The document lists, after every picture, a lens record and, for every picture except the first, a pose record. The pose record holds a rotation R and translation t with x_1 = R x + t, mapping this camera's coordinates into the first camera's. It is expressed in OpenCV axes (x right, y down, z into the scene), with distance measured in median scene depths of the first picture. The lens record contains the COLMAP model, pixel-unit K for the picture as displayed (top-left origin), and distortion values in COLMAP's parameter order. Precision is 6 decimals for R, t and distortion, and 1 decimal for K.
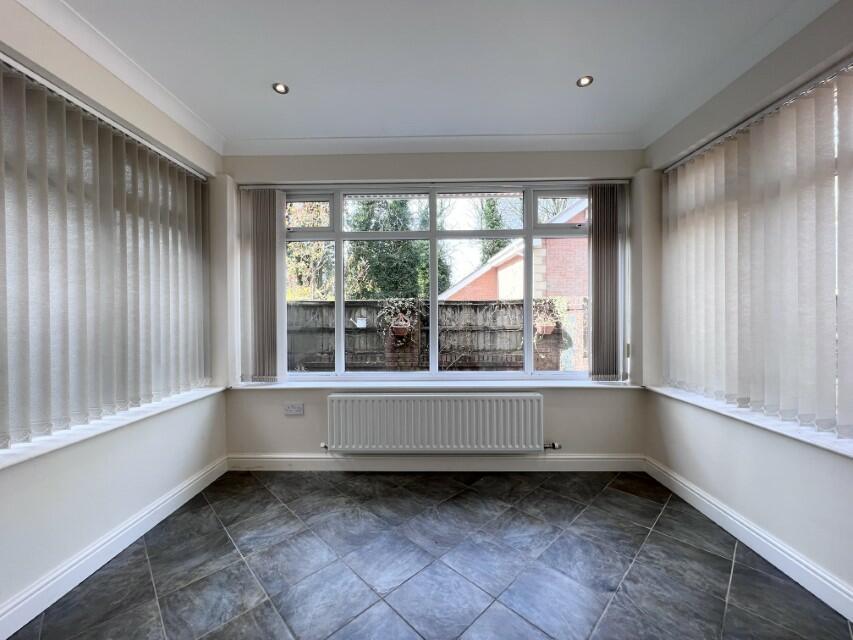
lens RADIAL K [[338.3, 0, 427.0], [0, 338.3, 315.5], [0, 0, 1]] dist [0.000929, 0.000543]
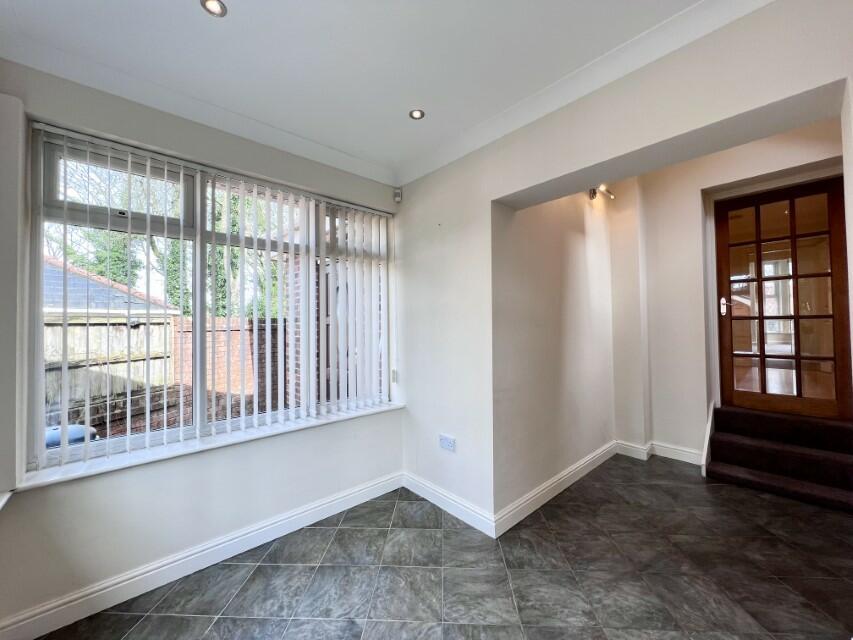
lens RADIAL K [[338.3, 0, 429.2], [0, 338.3, 319.5], [0, 0, 1]] dist [0.000929, 0.000543]
pose [[-0.668189, 0.025271, 0.743562, -0.213427], [0.023991, 0.999635, -0.012415, -0.039002], [-0.743605, 0.009543, -0.668551, 0.849813]]
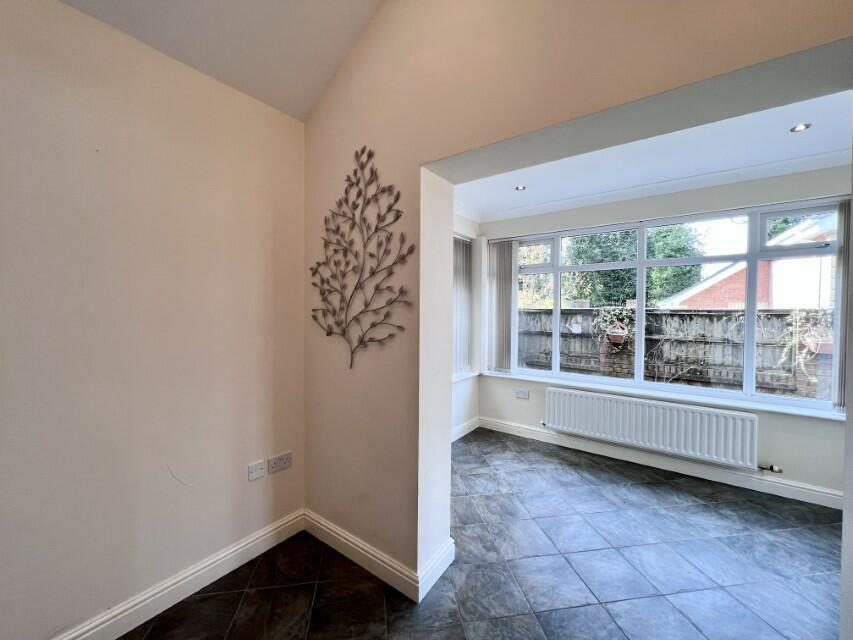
lens RADIAL K [[338.3, 0, 425.5], [0, 338.3, 317.1], [0, 0, 1]] dist [0.000929, 0.000543]
pose [[0.811822, 0.021263, -0.583518, 0.108649], [-0.010561, 0.999708, 0.021737, -0.077420], [0.583810, -0.011484, 0.811809, -0.411824]]
